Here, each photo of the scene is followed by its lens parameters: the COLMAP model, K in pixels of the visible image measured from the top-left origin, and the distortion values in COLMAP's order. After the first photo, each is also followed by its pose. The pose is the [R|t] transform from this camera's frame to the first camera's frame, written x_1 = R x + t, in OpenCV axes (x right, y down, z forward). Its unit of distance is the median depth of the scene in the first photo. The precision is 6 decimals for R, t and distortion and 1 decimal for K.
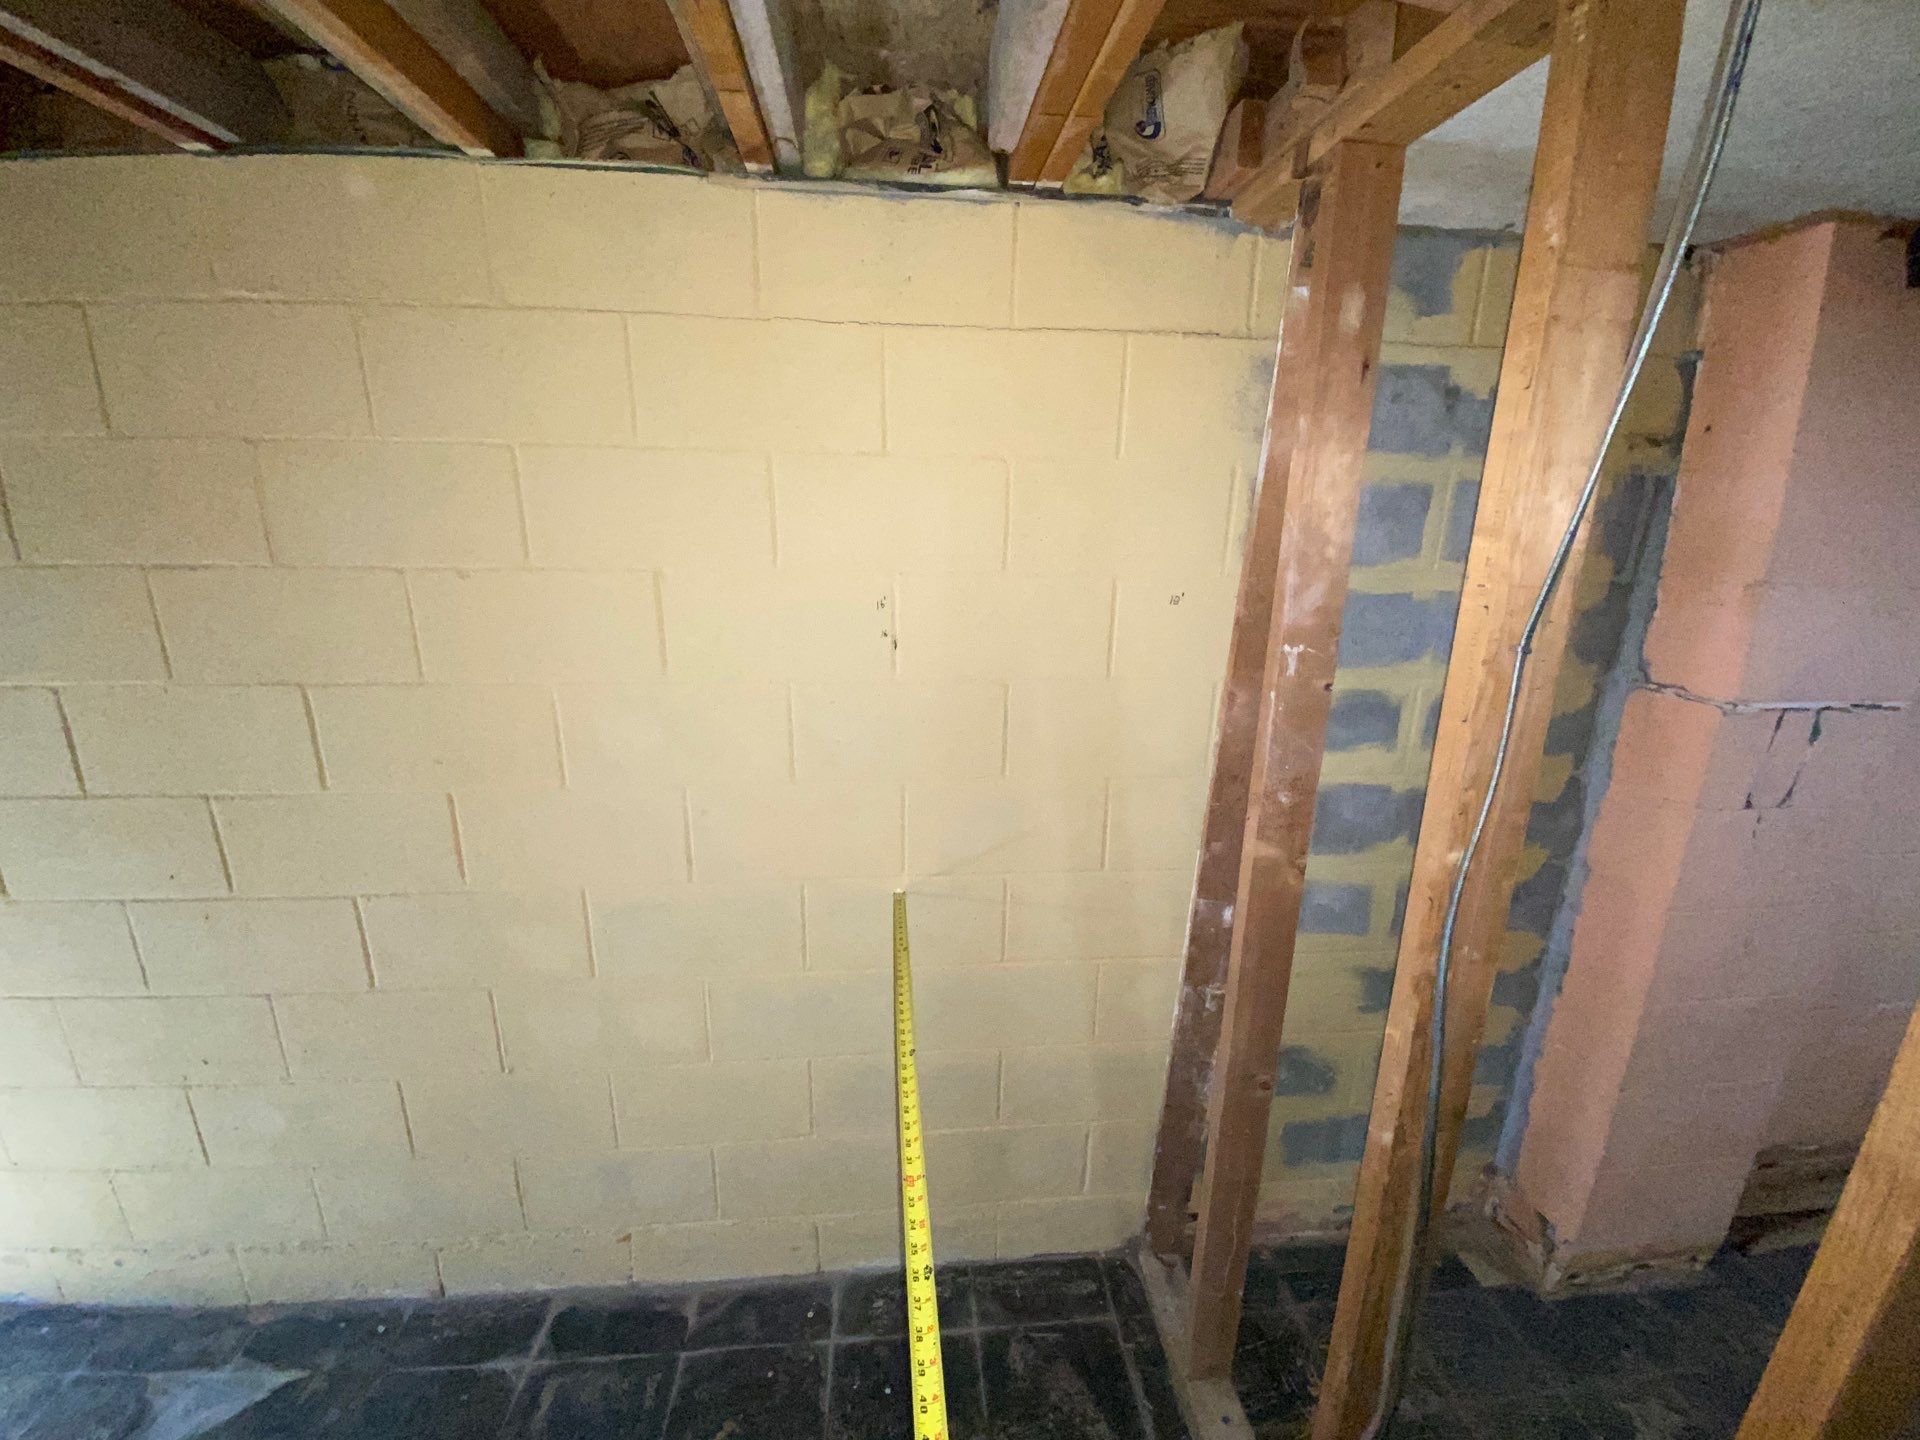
lens RADIAL K [[787.6, 0, 996.8], [0, 787.6, 713.2], [0, 0, 1]] dist [0.001619, -0.012015]
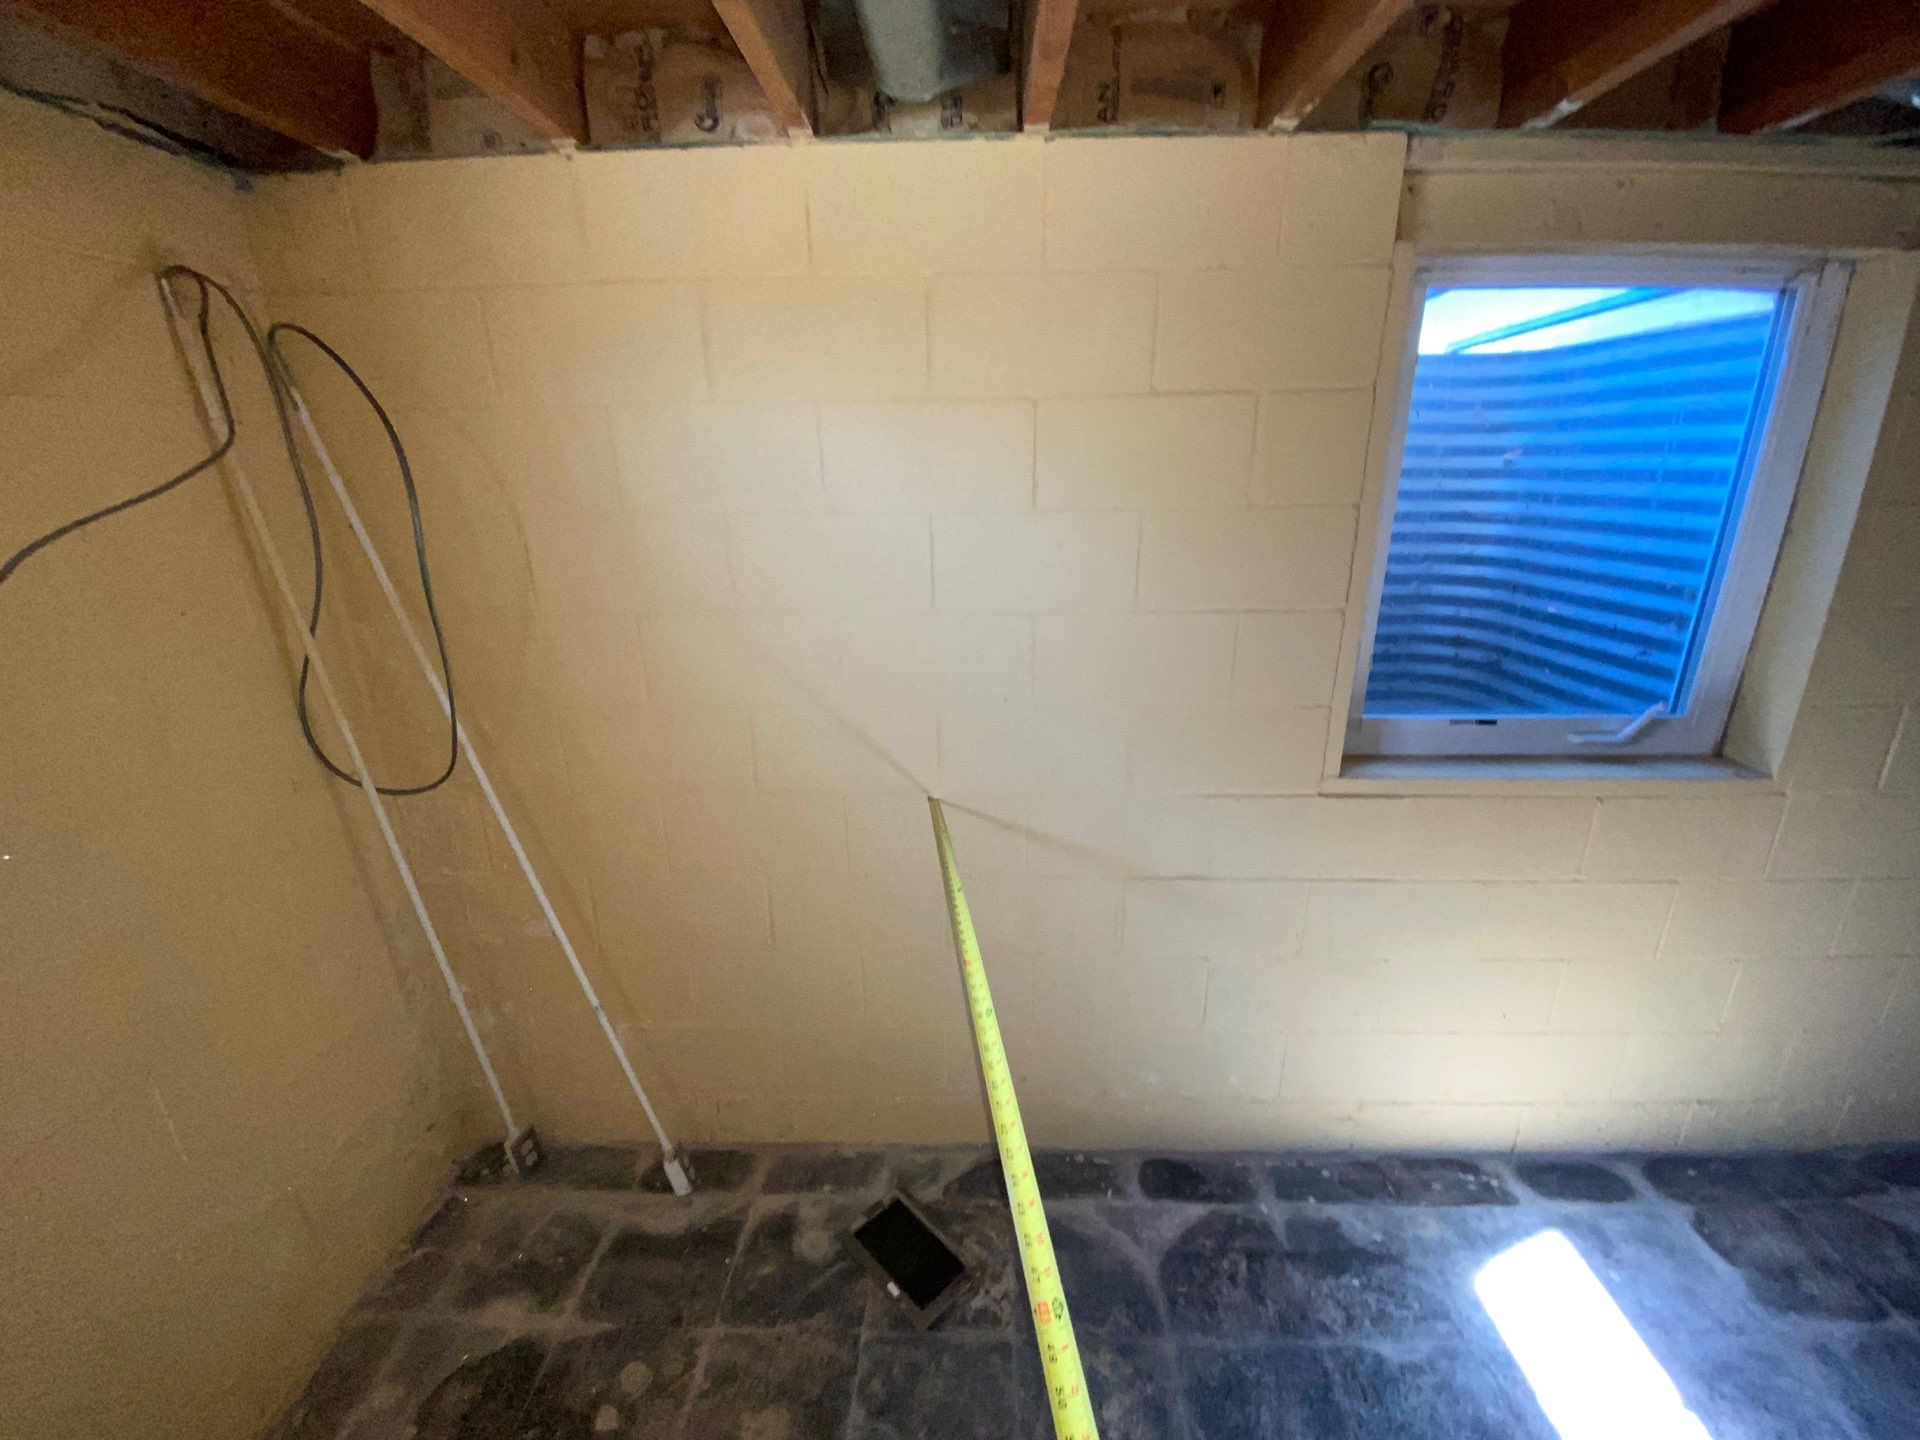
lens RADIAL K [[787.6, 0, 937.0], [0, 787.6, 722.2], [0, 0, 1]] dist [0.001619, -0.012015]
pose [[0.990928, 0.008659, -0.134112, -2.279097], [-0.001991, 0.998759, 0.049773, 0.071402], [0.134376, -0.049055, 0.989715, -0.318901]]
